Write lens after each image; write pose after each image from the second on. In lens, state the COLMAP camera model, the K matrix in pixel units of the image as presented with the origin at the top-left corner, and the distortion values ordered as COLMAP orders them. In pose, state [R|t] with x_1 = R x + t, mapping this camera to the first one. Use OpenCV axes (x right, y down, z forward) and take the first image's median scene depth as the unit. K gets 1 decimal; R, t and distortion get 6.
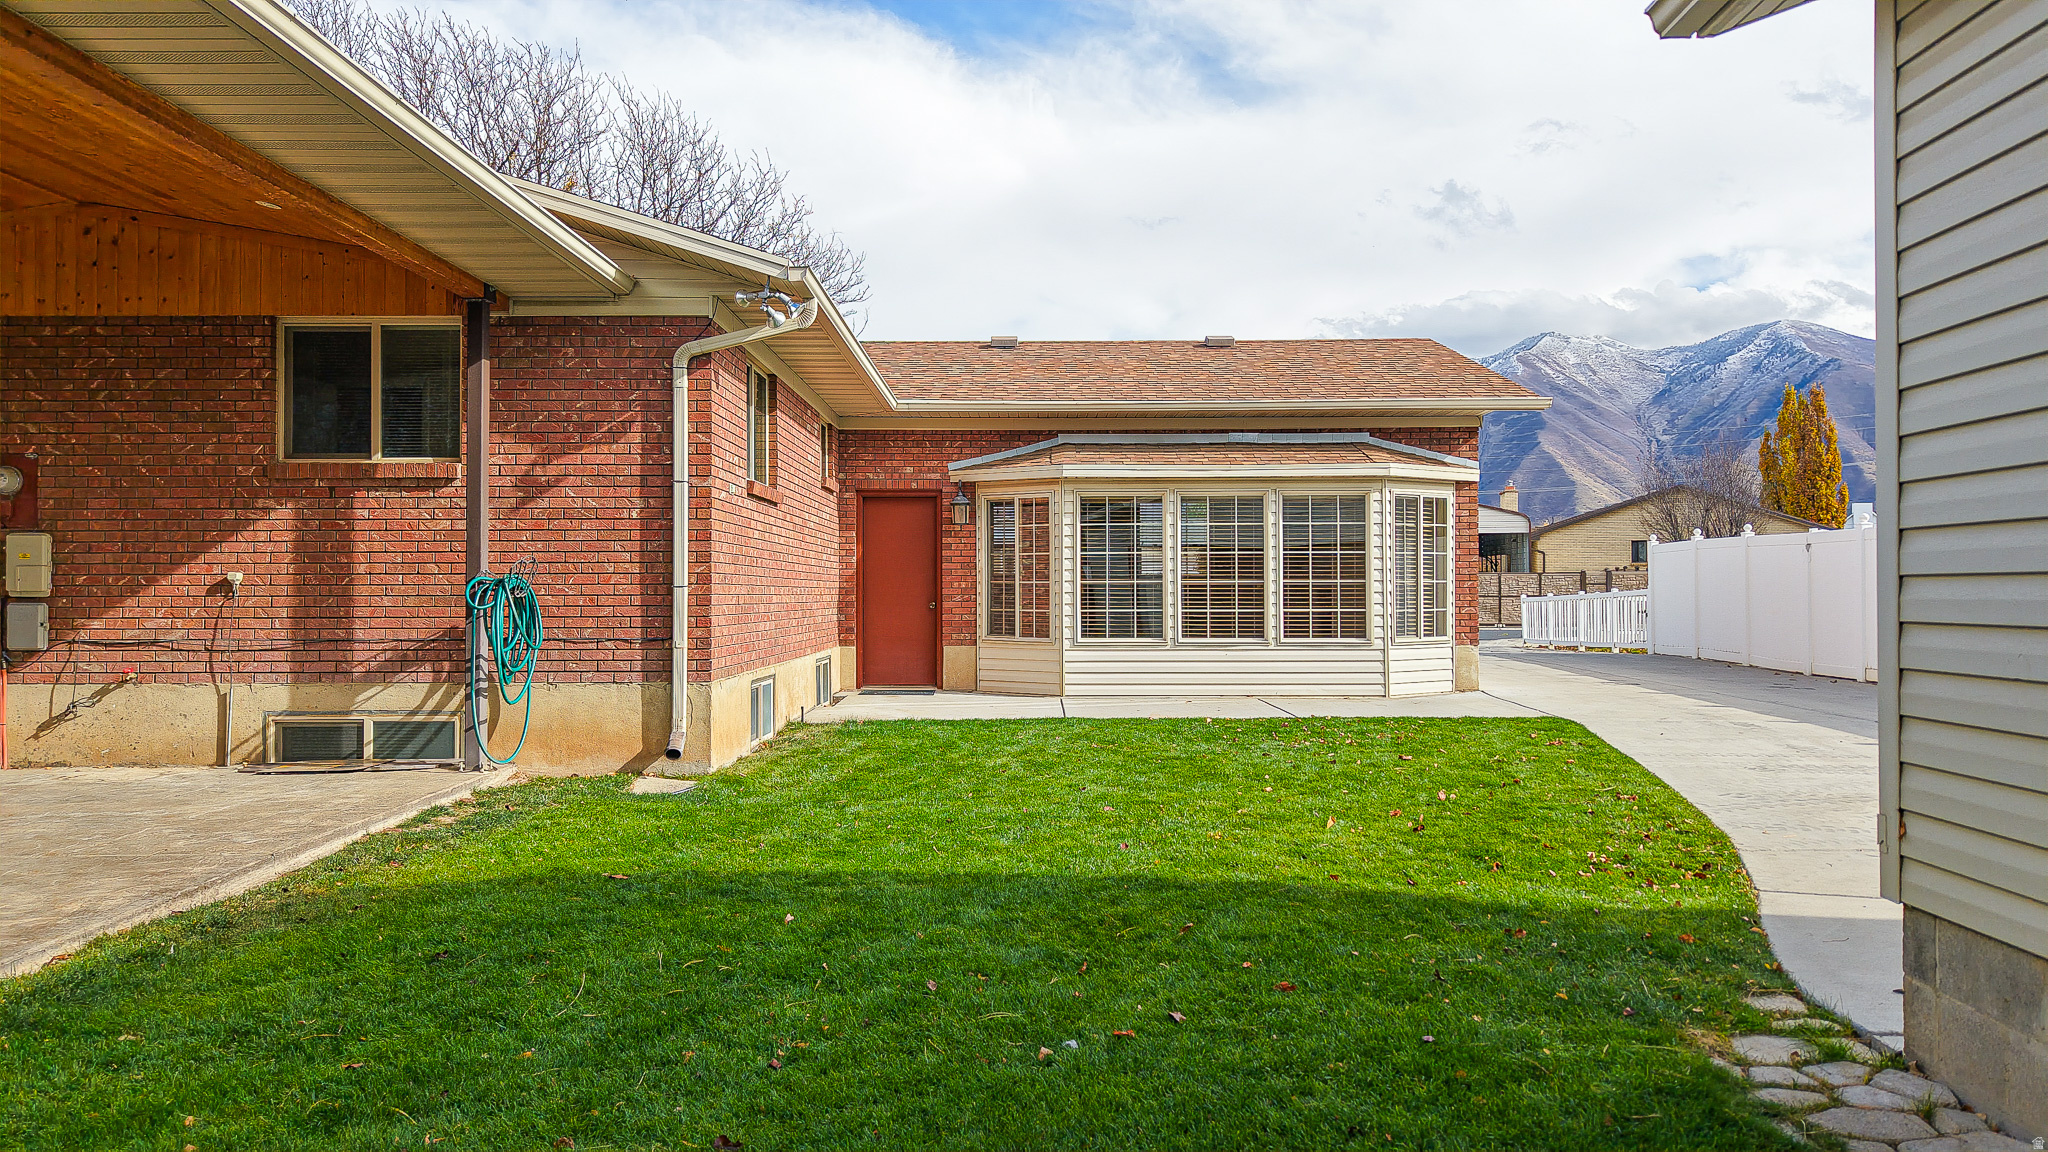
lens RADIAL K [[1369.8, 0, 1034.6], [0, 1369.8, 577.3], [0, 0, 1]] dist [0.030348, -0.036004]
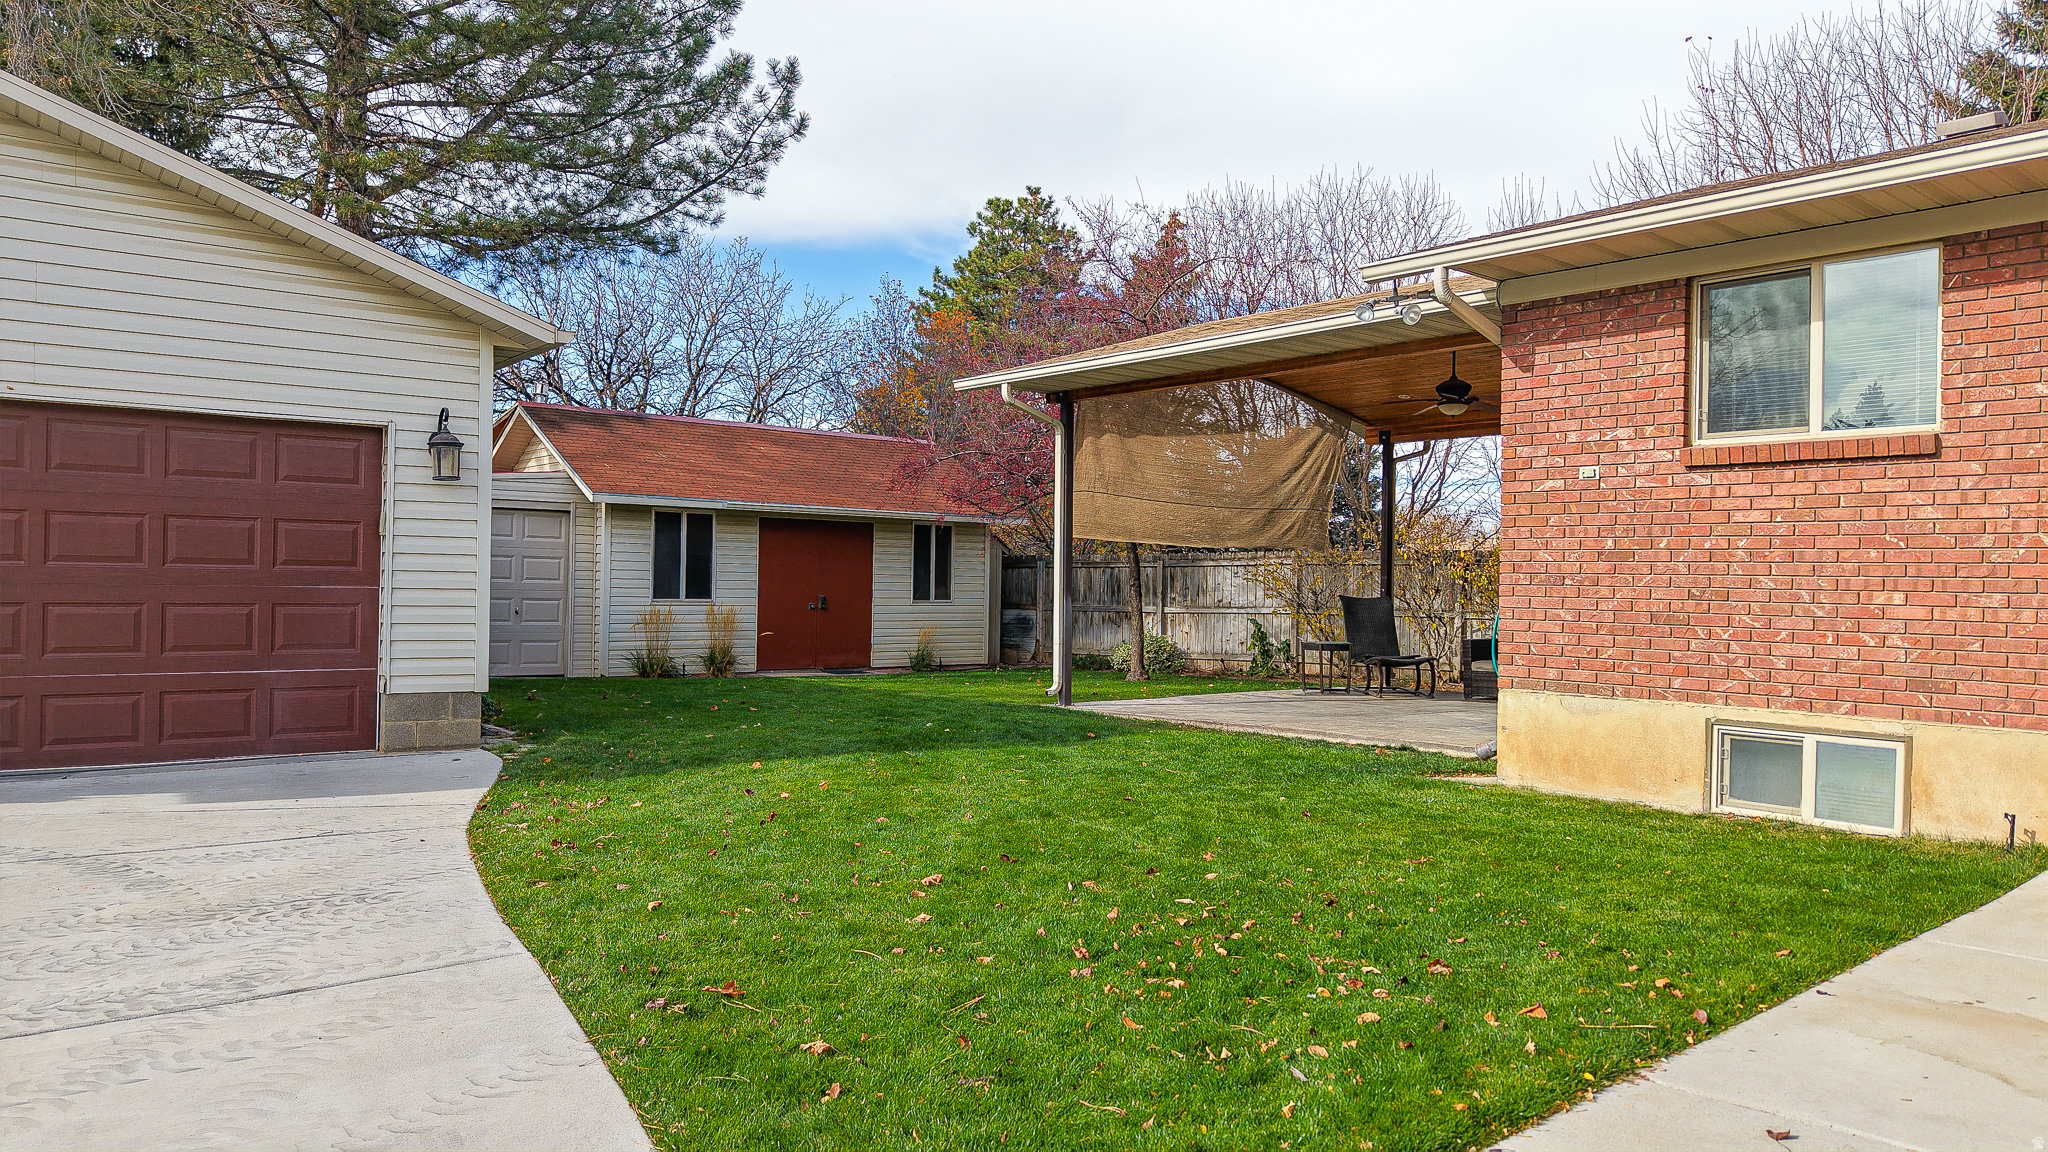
lens RADIAL K [[1369.8, 0, 1023.5], [0, 1369.8, 582.8], [0, 0, 1]] dist [0.030348, -0.036004]
pose [[-0.762622, -0.008680, -0.646787, 0.393657], [-0.007864, 0.999960, -0.004147, 0.006360], [0.646797, 0.001924, -0.762660, 0.942803]]
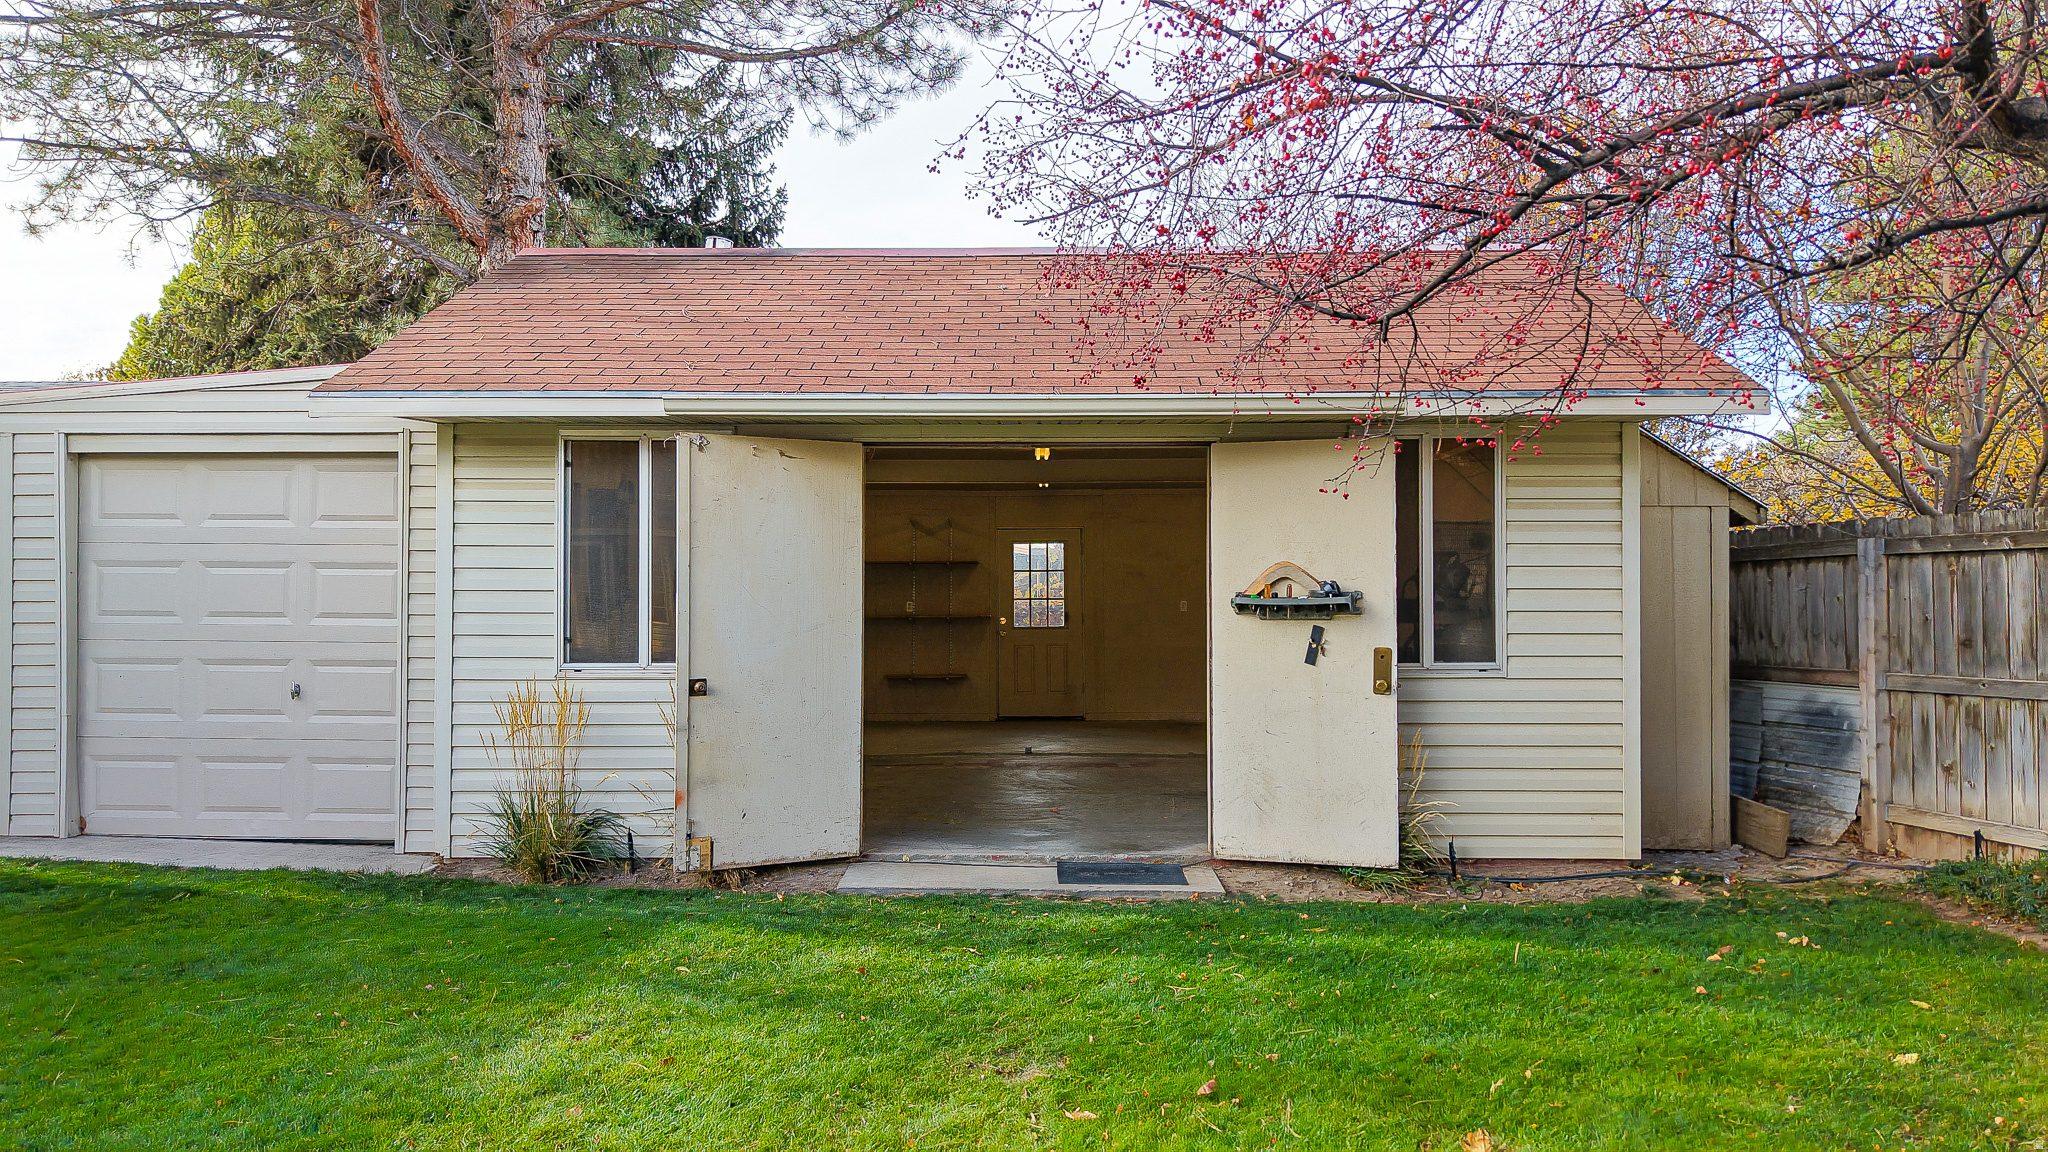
lens RADIAL K [[1369.8, 0, 1021.9], [0, 1369.8, 581.0], [0, 0, 1]] dist [0.030348, -0.036004]
pose [[-0.999577, 0.002228, -0.028997, -0.342437], [0.002805, 0.999799, -0.019861, 0.000098], [0.028947, -0.019934, -0.999382, 0.224673]]
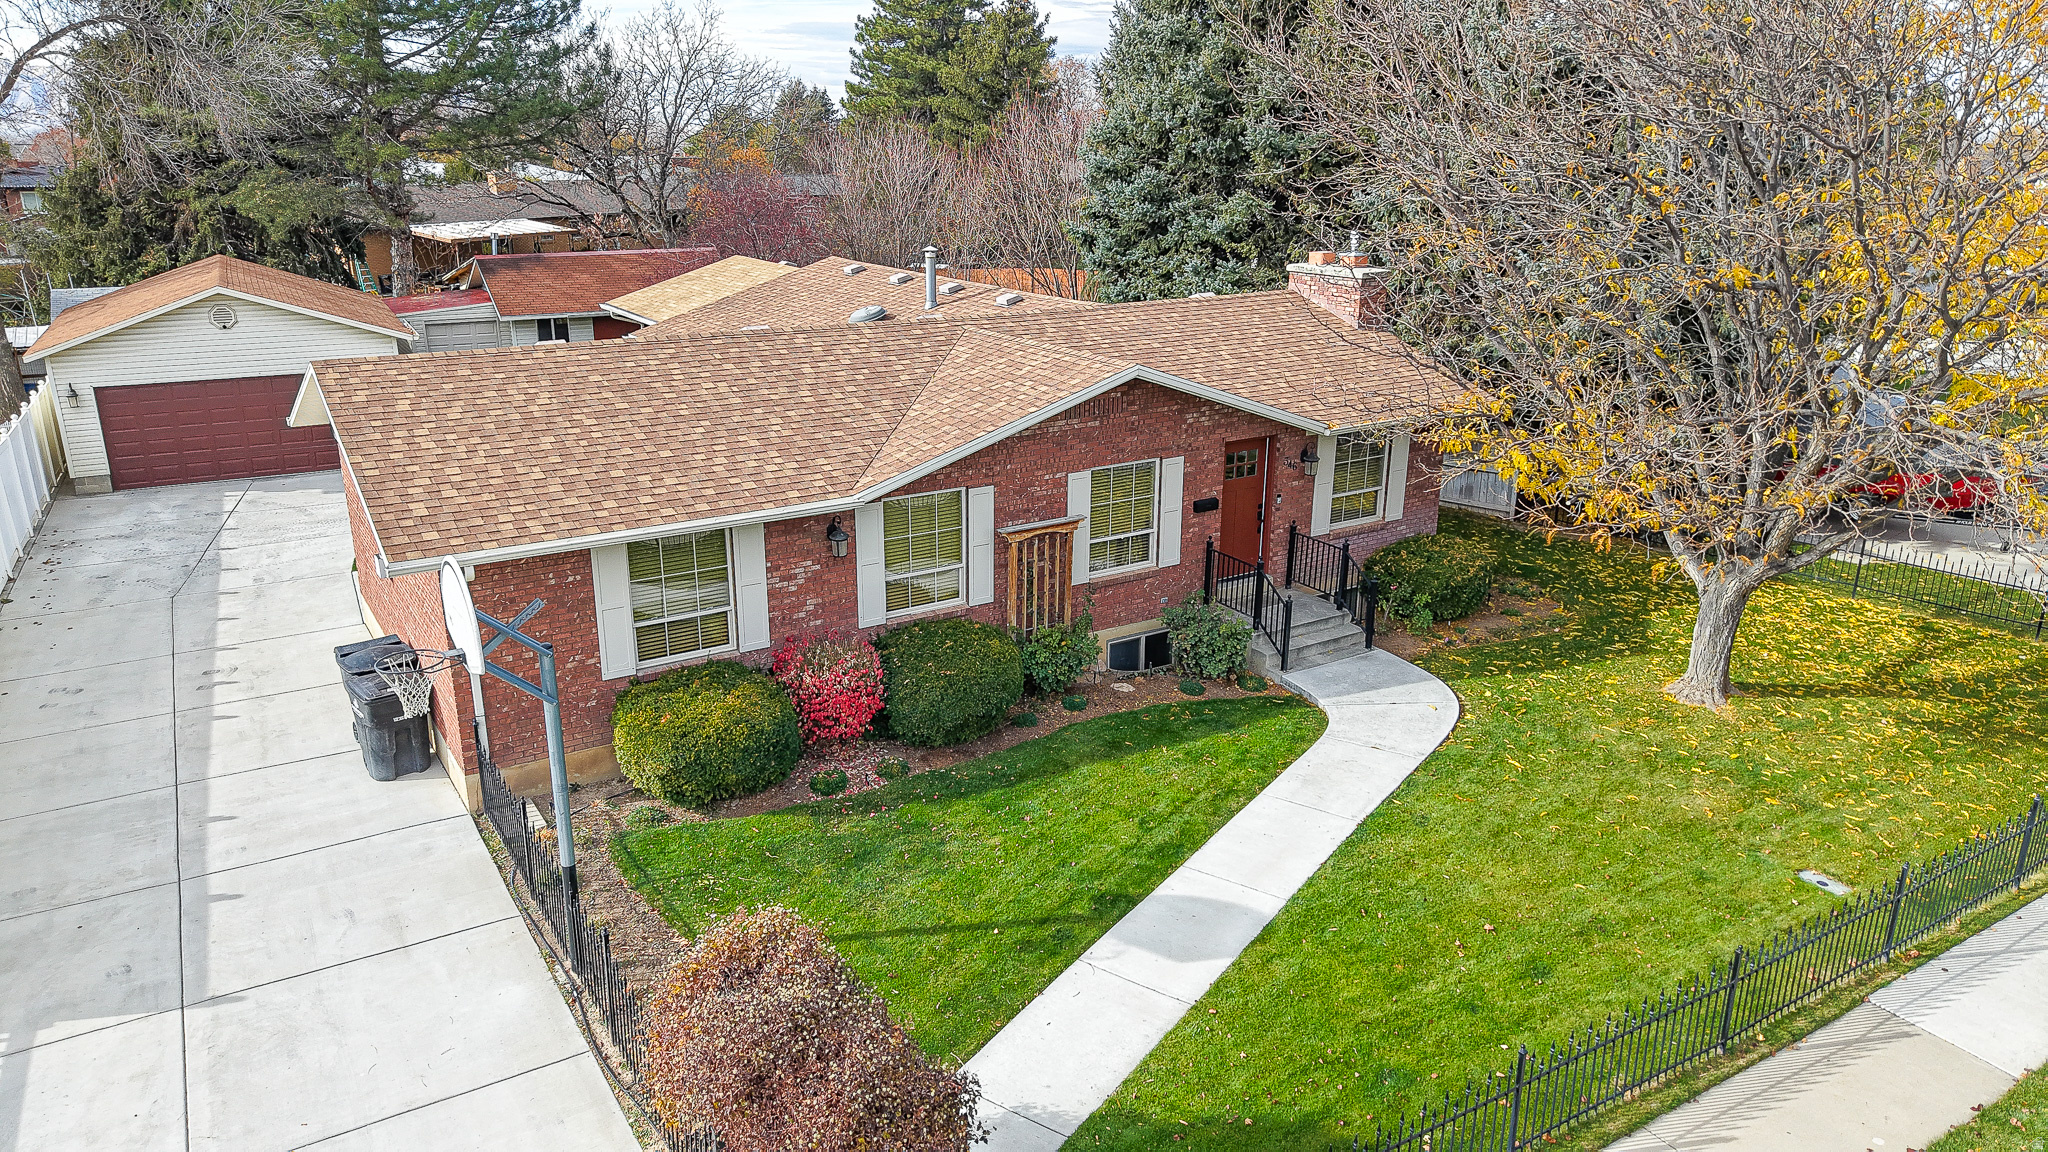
lens RADIAL K [[1369.8, 0, 1030.1], [0, 1369.8, 574.0], [0, 0, 1]] dist [0.030348, -0.036004]
pose [[-0.839872, 0.162777, -0.517802, 0.494311], [0.000116, 0.954027, 0.299722, -0.402031], [0.542785, 0.251668, -0.801279, 2.583649]]
